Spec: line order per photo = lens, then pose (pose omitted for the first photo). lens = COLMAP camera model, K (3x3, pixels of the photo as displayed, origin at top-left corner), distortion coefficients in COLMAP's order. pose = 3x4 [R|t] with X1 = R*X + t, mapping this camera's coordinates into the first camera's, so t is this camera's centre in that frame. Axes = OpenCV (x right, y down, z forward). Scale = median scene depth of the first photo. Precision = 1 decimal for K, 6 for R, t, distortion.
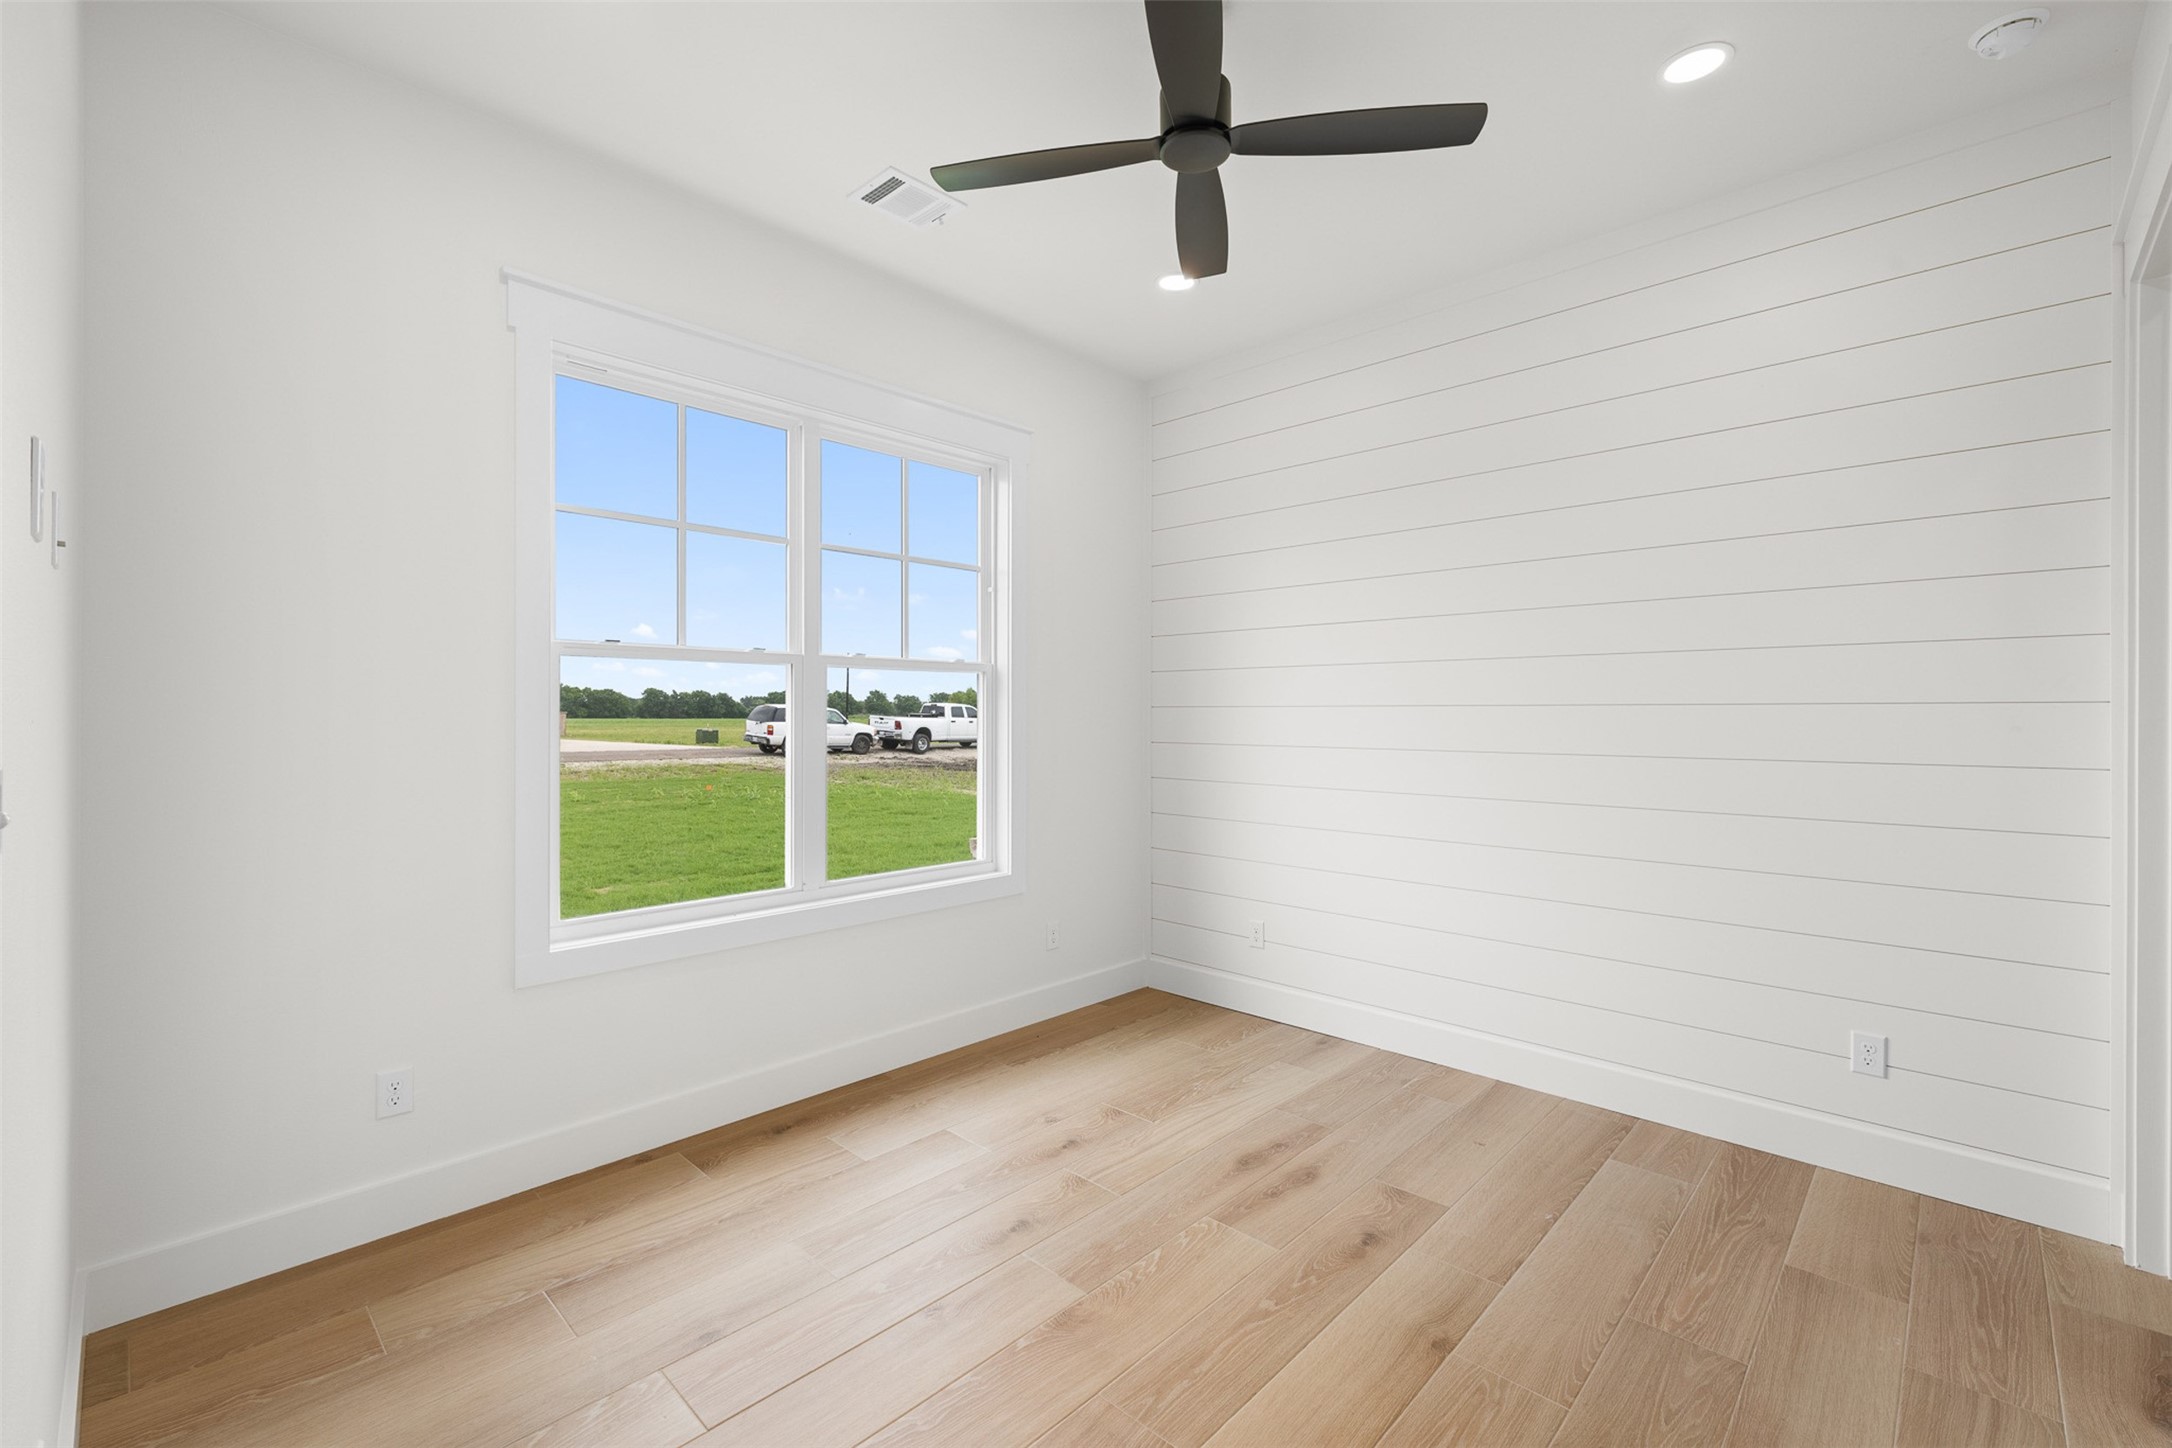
lens RADIAL K [[924.9, 0, 1086.0], [0, 924.9, 724.0], [0, 0, 1]] dist [0.000314, 0.000132]
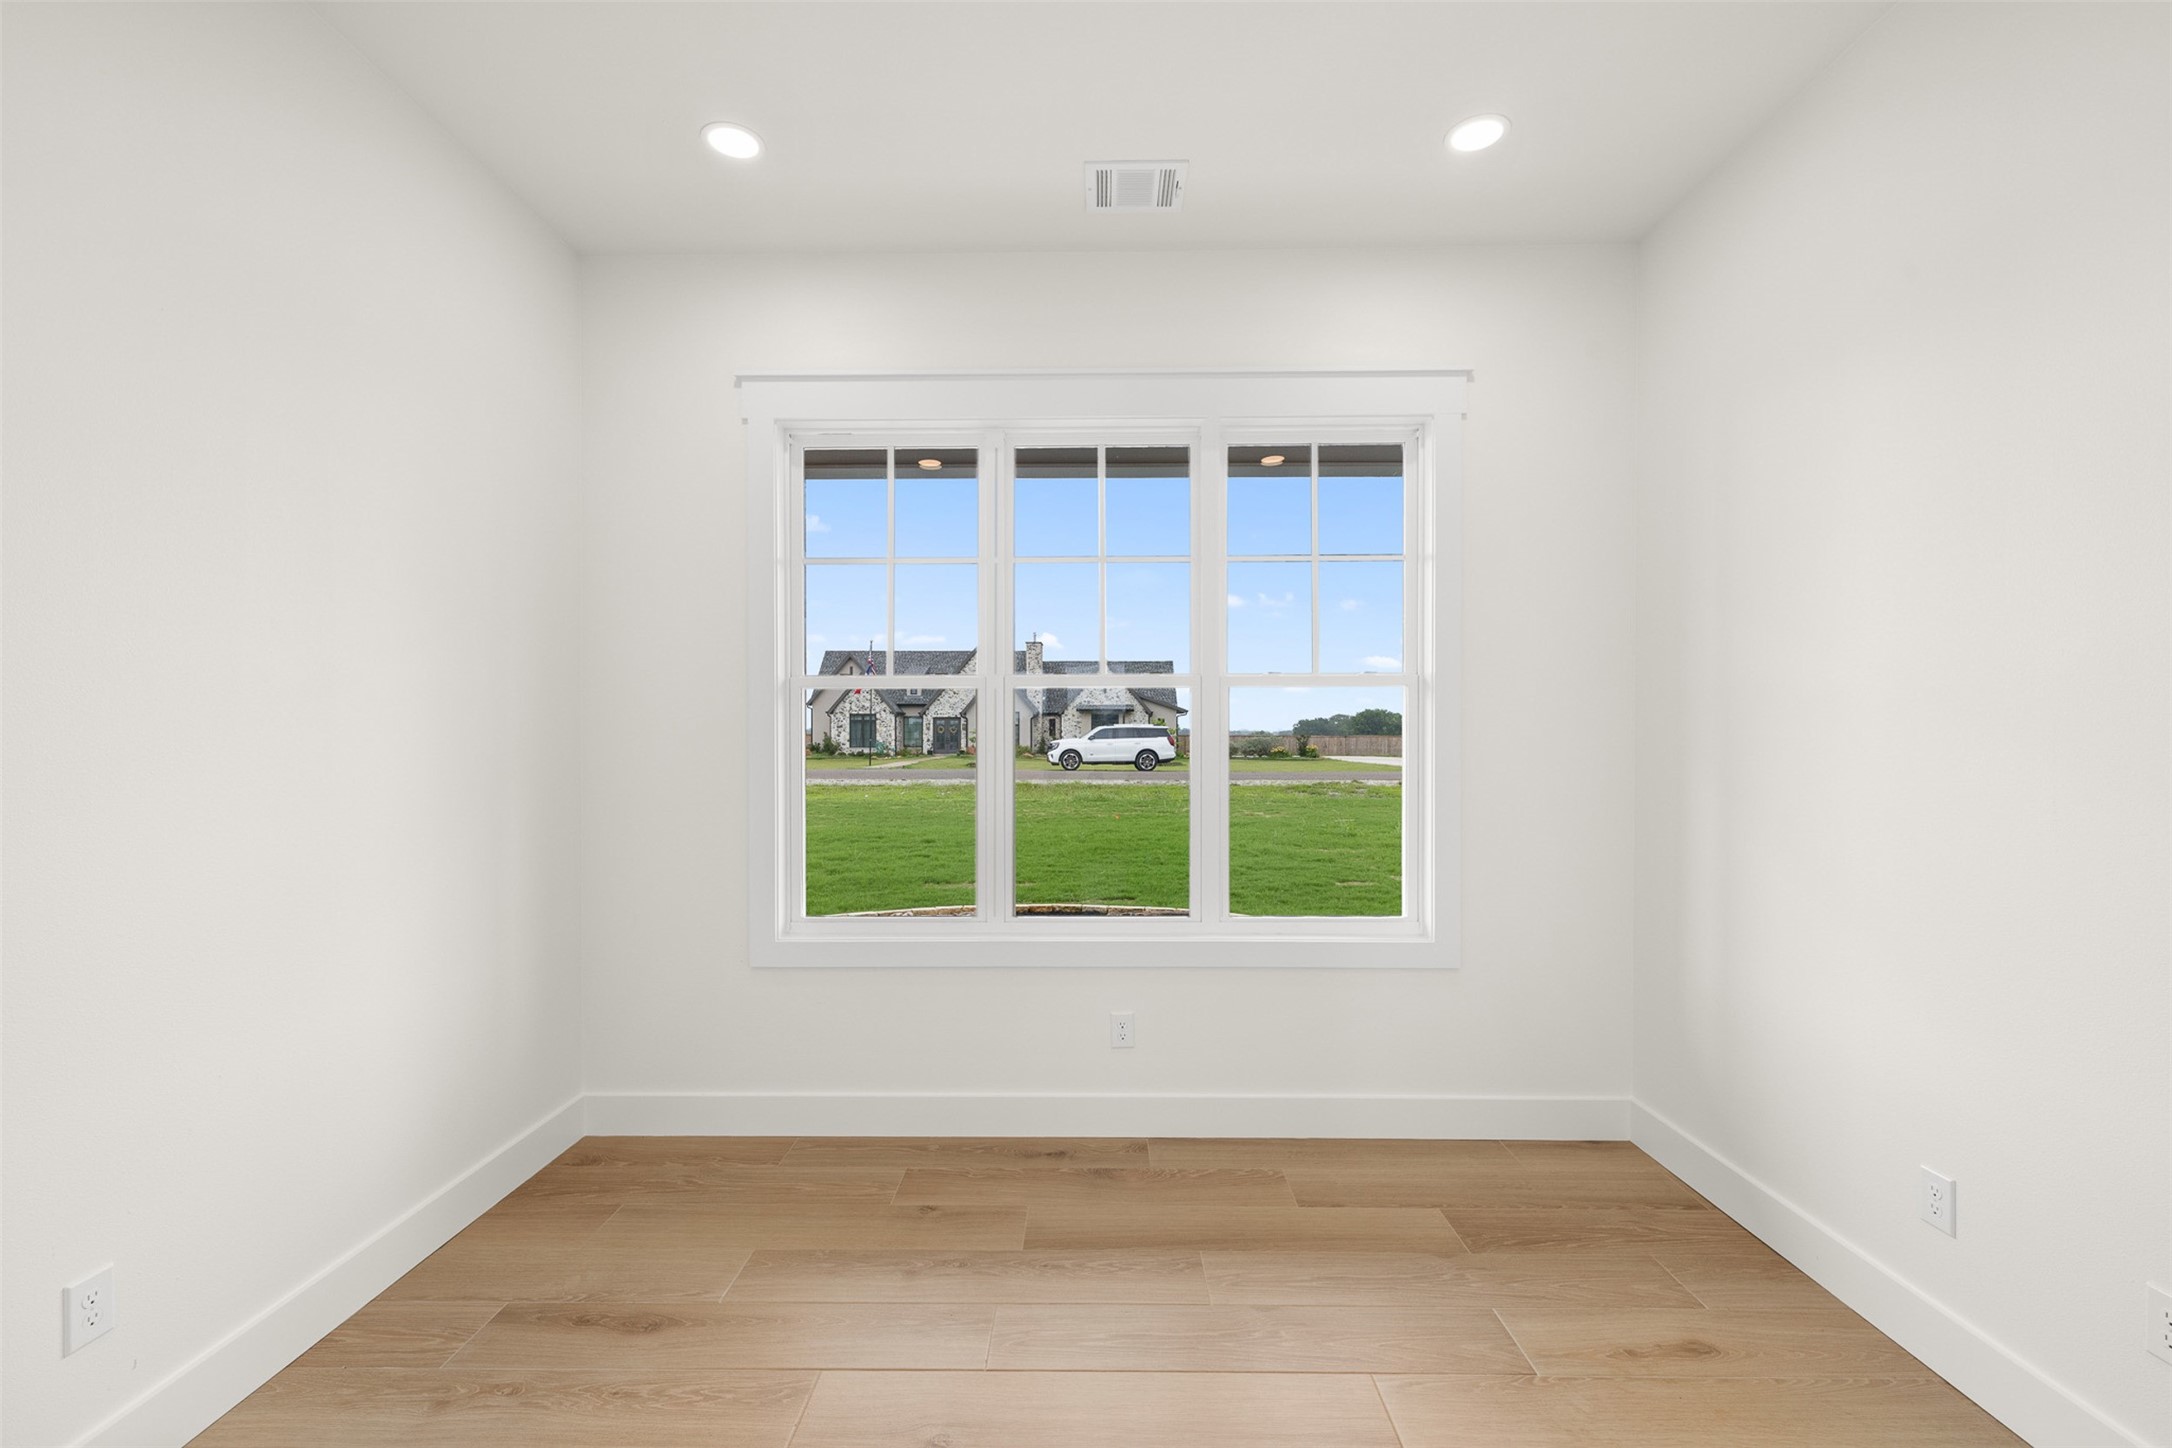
lens RADIAL K [[869.5, 0, 1086.0], [0, 869.5, 724.0], [0, 0, 1]] dist [0.000290, 0.000025]
pose [[0.677564, -0.015900, -0.735292, 0.255325], [-0.002707, 0.999706, -0.024112, -0.002574], [0.735459, 0.018328, 0.677322, 0.284310]]
